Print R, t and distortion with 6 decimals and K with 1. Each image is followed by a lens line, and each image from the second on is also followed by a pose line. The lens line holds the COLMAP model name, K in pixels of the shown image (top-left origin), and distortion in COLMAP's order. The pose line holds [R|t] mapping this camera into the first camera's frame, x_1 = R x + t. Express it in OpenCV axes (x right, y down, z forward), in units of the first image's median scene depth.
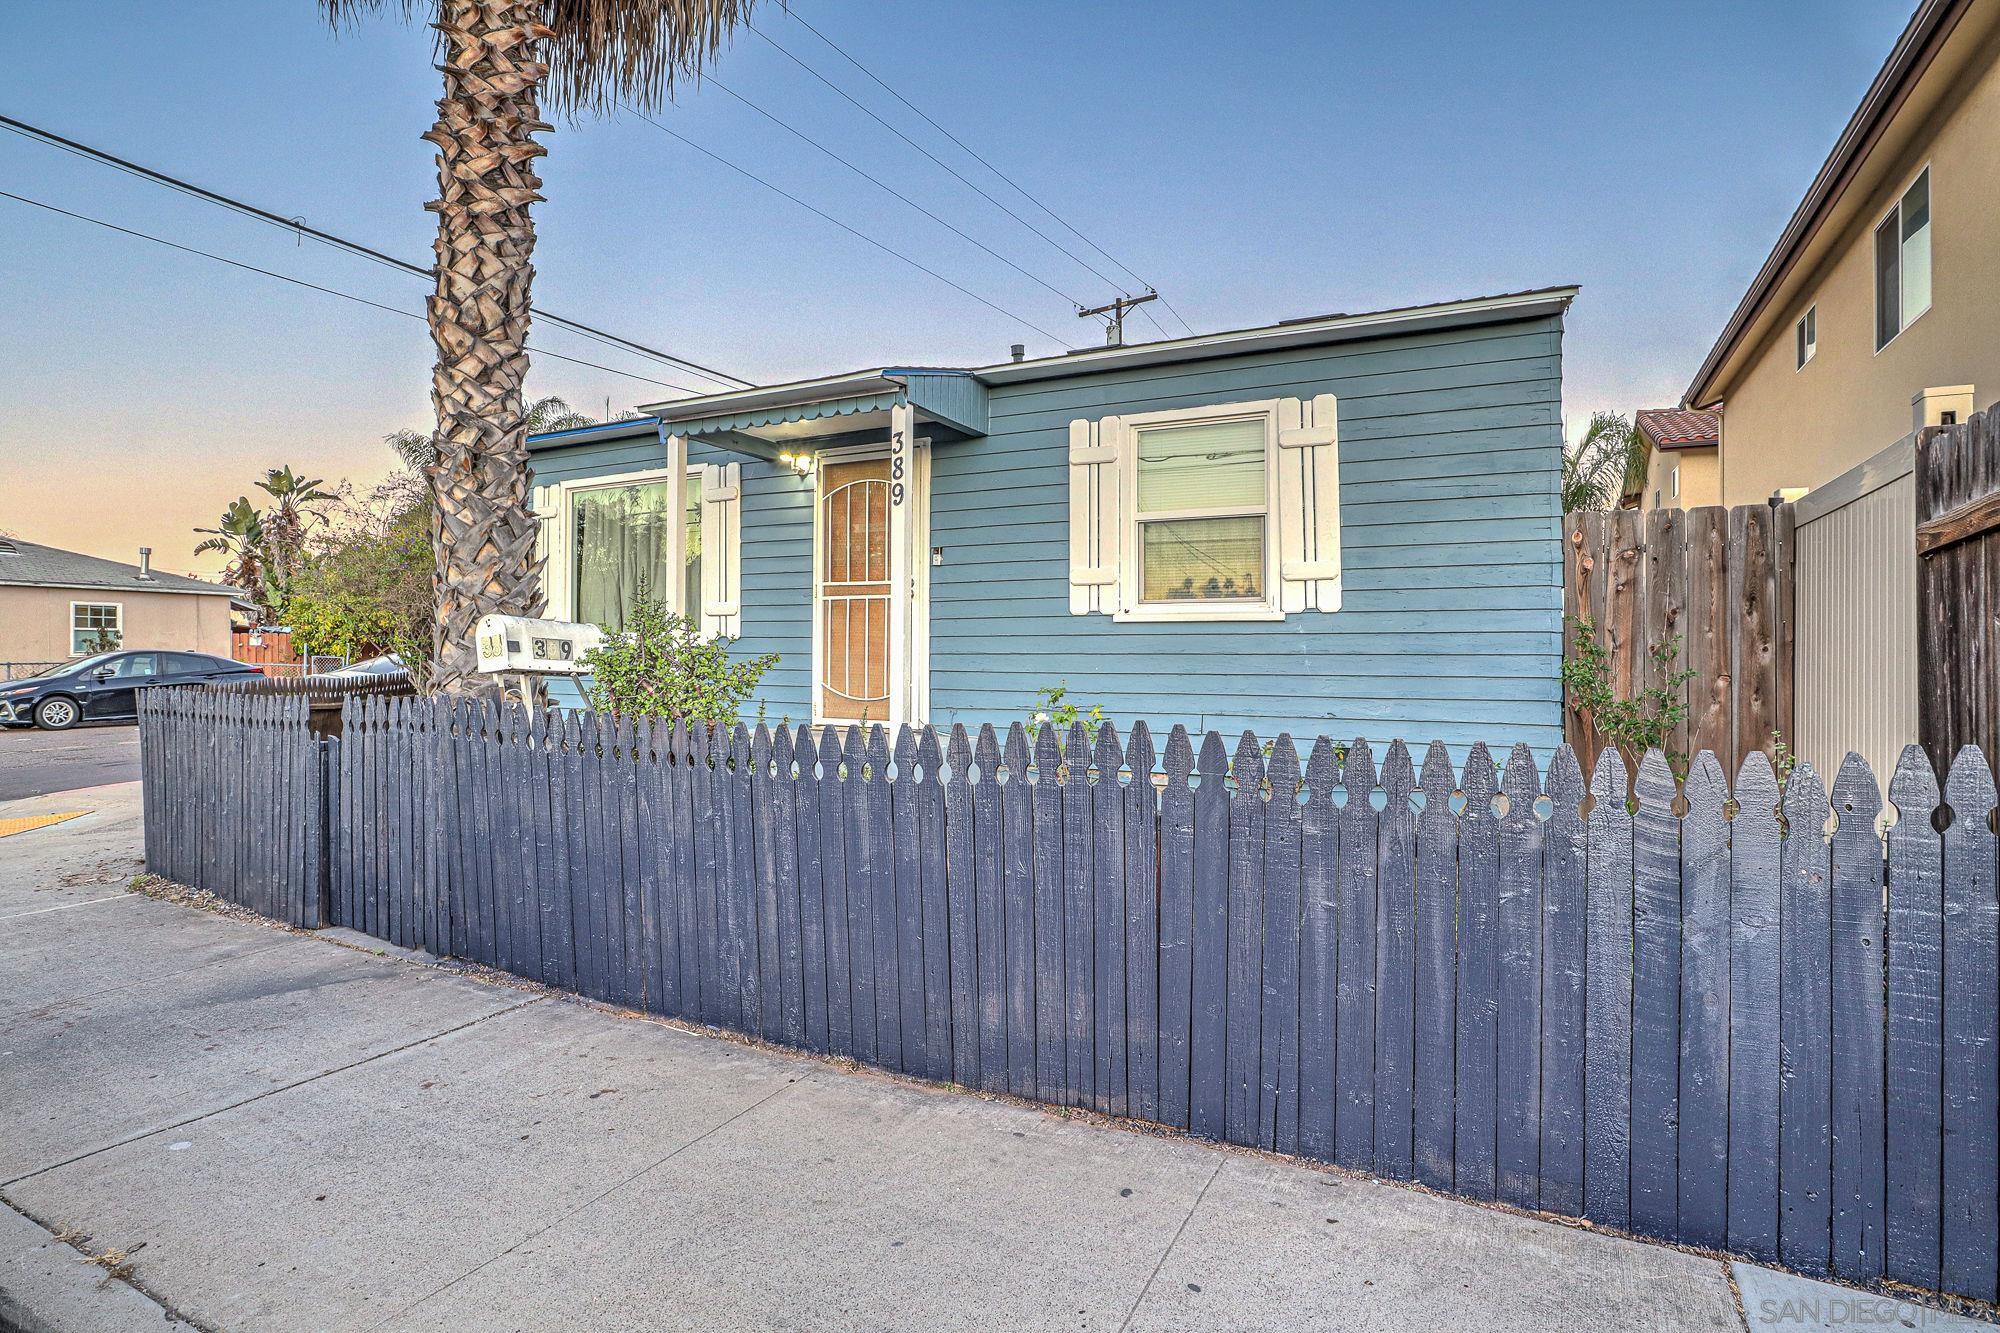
lens RADIAL K [[992.1, 0, 1012.8], [0, 992.1, 657.2], [0, 0, 1]] dist [-0.005046, -0.010694]
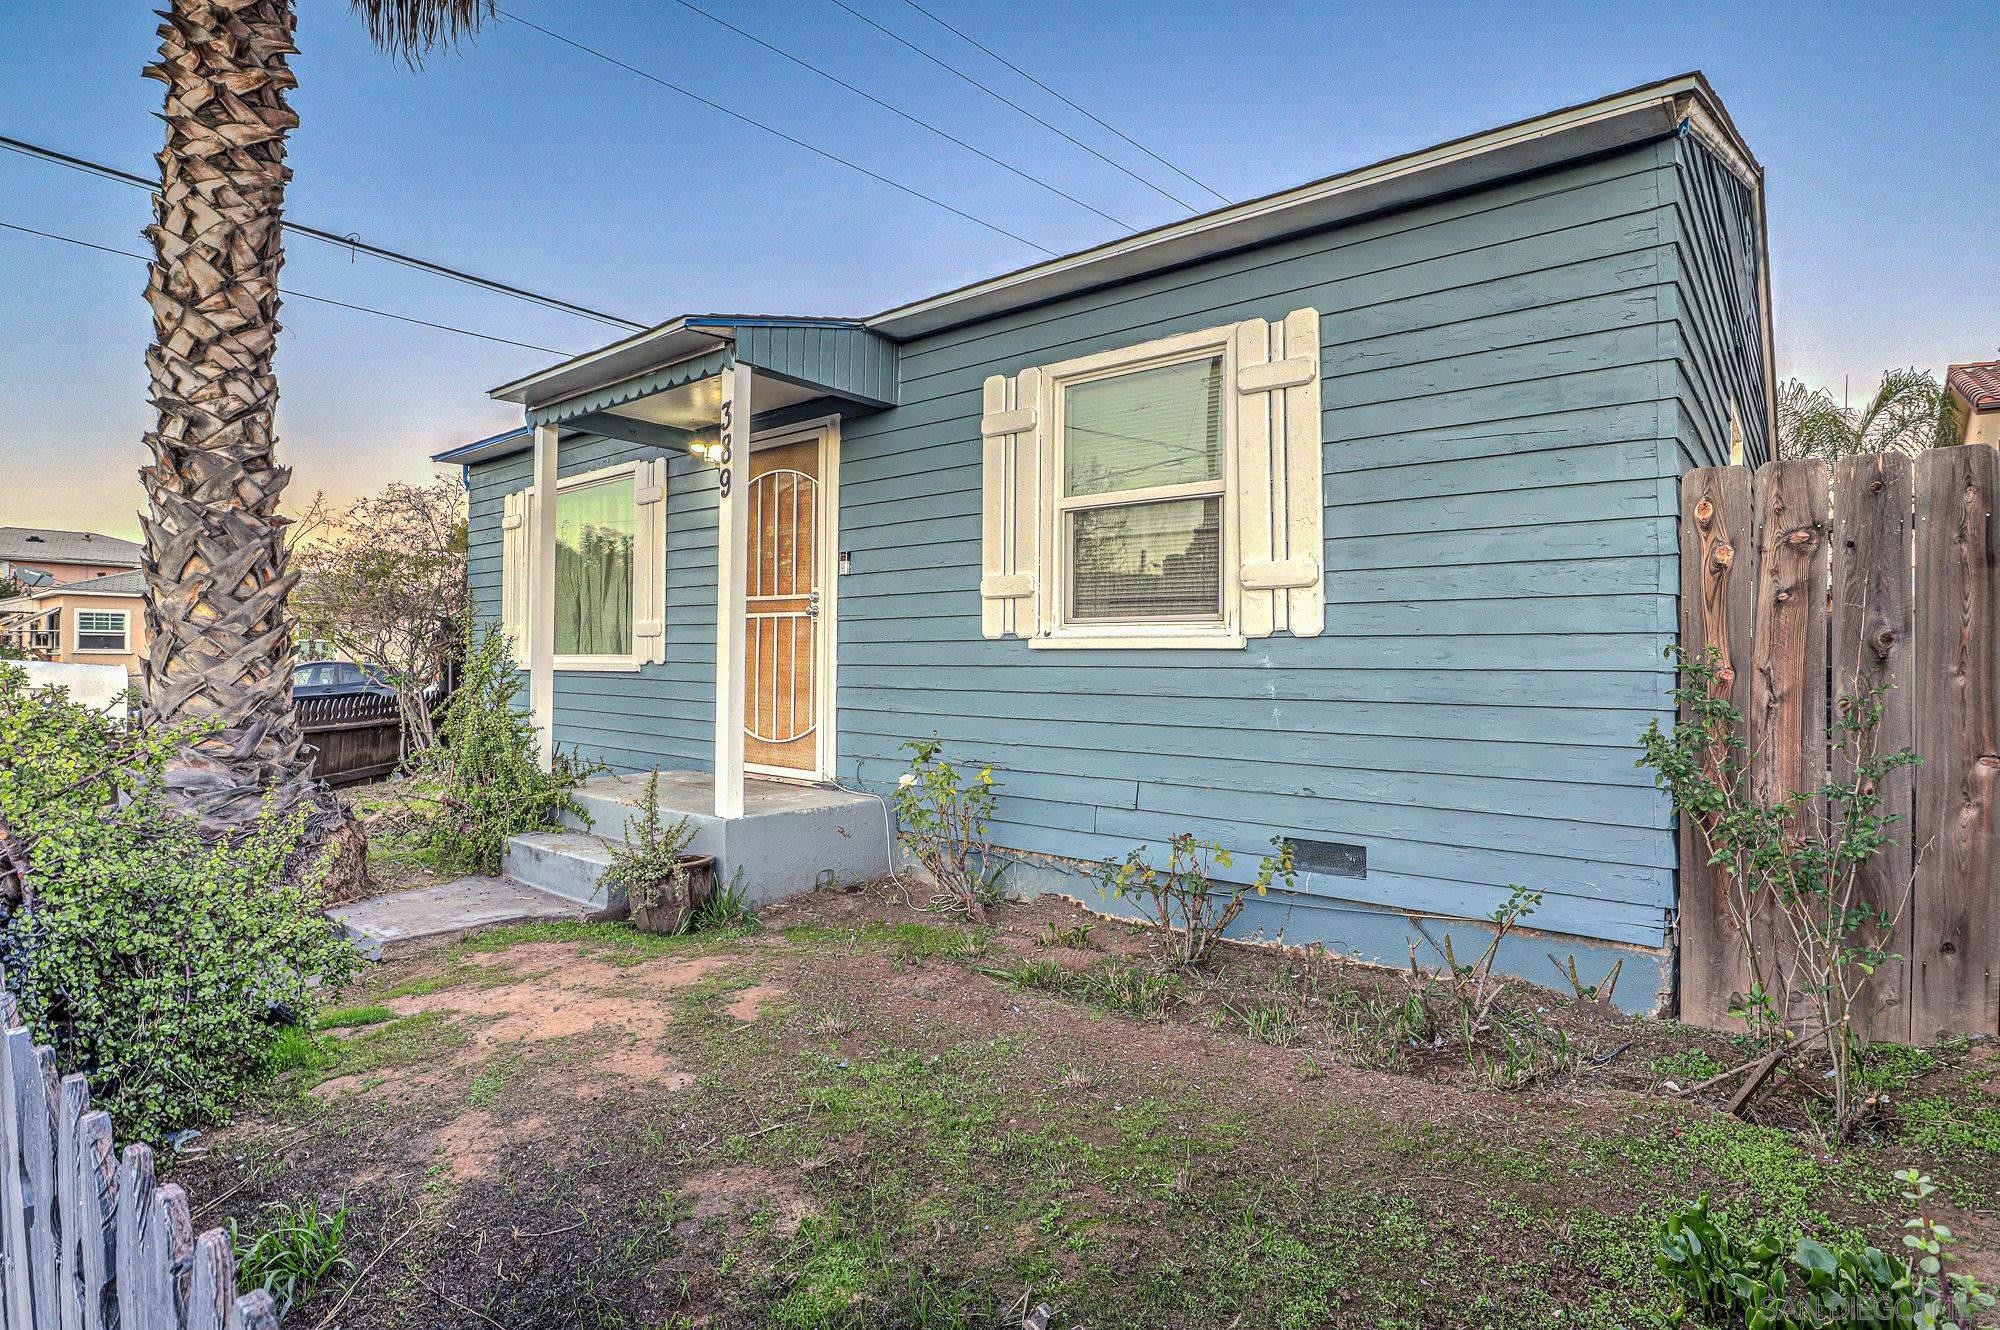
lens RADIAL K [[1009.7, 0, 1000.0], [0, 1009.7, 665.0], [0, 0, 1]] dist [0.000867, -0.010386]
pose [[0.975725, 0.004029, -0.218964, 0.288890], [-0.004586, 0.999987, -0.002035, -0.026069], [0.218953, 0.002990, 0.975731, 0.319547]]
